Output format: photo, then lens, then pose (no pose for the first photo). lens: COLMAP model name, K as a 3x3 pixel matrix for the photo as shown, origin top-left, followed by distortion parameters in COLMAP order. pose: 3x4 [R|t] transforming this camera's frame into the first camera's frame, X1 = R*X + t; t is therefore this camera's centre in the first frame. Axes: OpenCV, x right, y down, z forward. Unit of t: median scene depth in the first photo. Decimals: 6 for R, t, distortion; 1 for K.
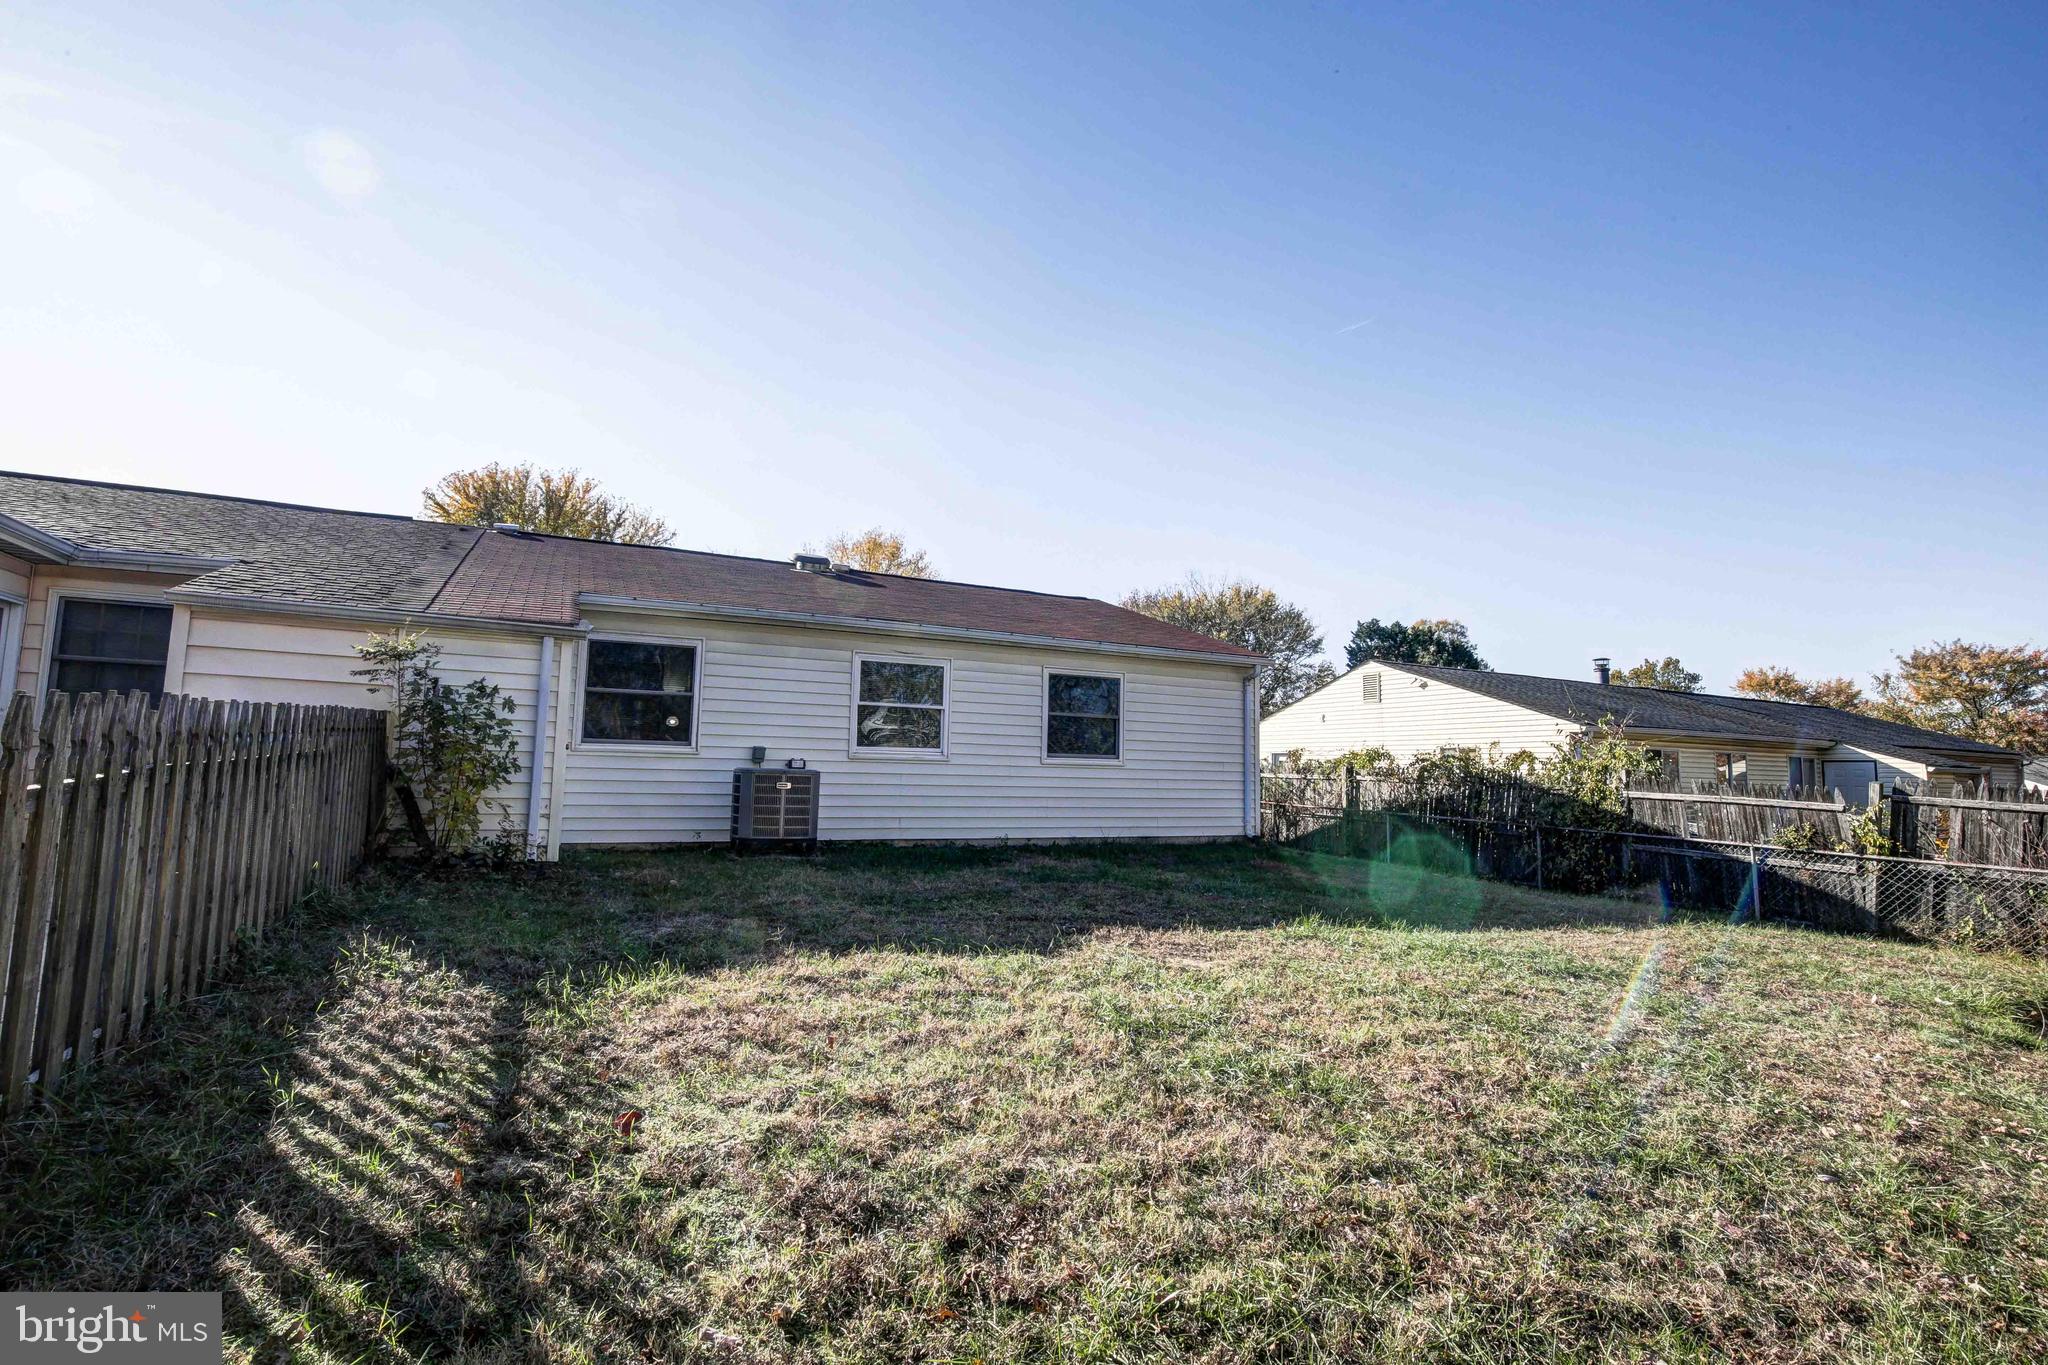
lens RADIAL K [[991.0, 0, 1015.2], [0, 991.0, 675.2], [0, 0, 1]] dist [-0.033722, 0.001899]
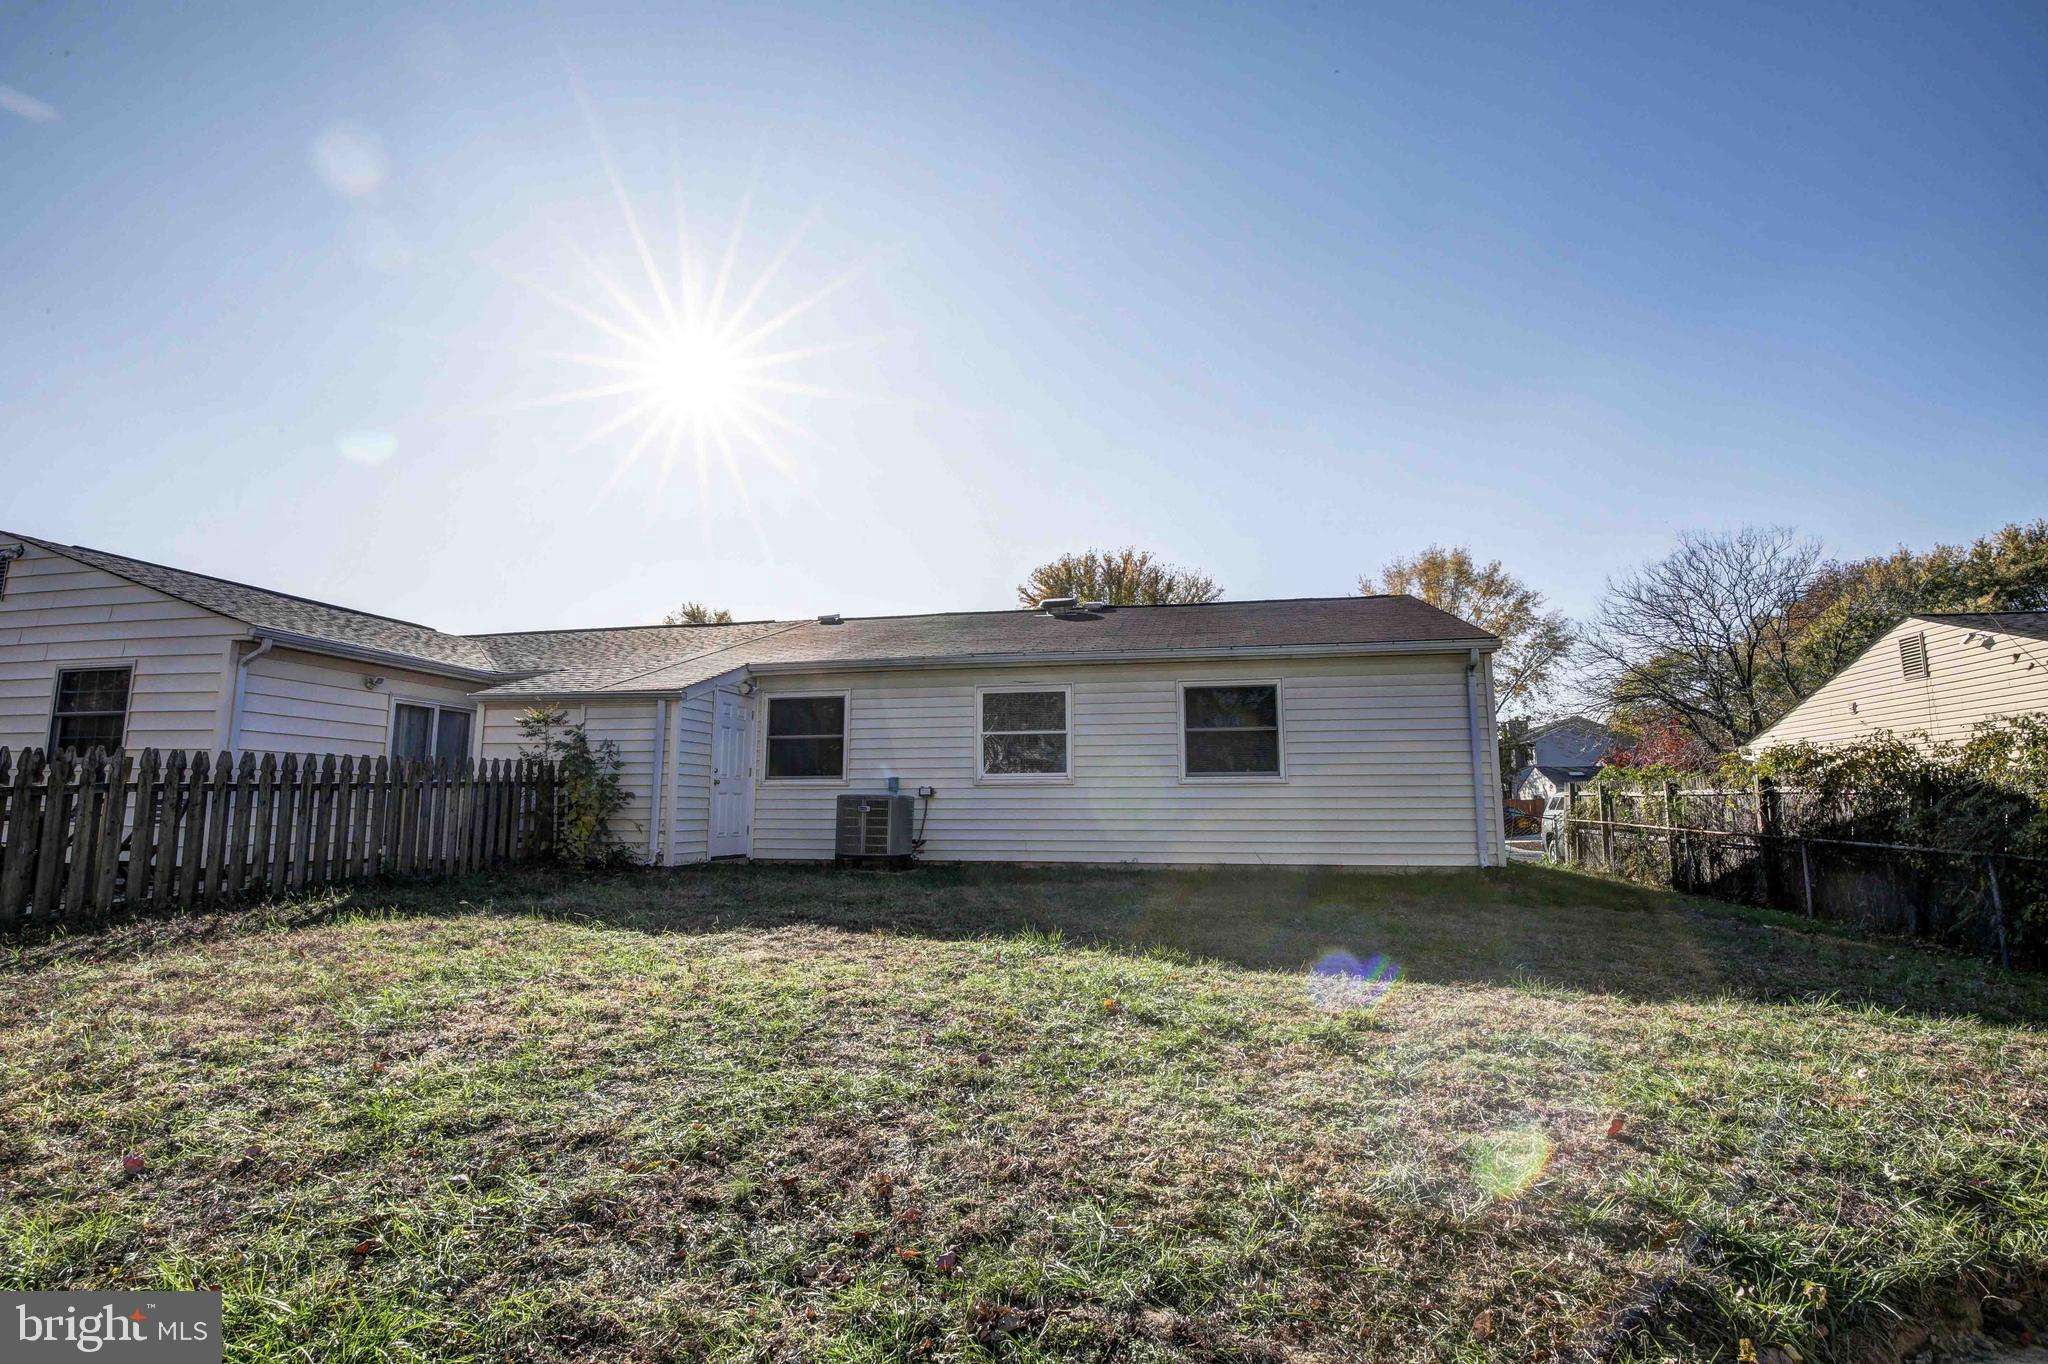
lens RADIAL K [[991.0, 0, 1015.2], [0, 991.0, 674.7], [0, 0, 1]] dist [-0.033722, 0.001899]
pose [[0.768160, -0.110510, -0.630649, 0.493194], [0.078446, 0.993815, -0.078597, 0.046446], [0.635434, 0.010903, 0.772078, 0.172622]]
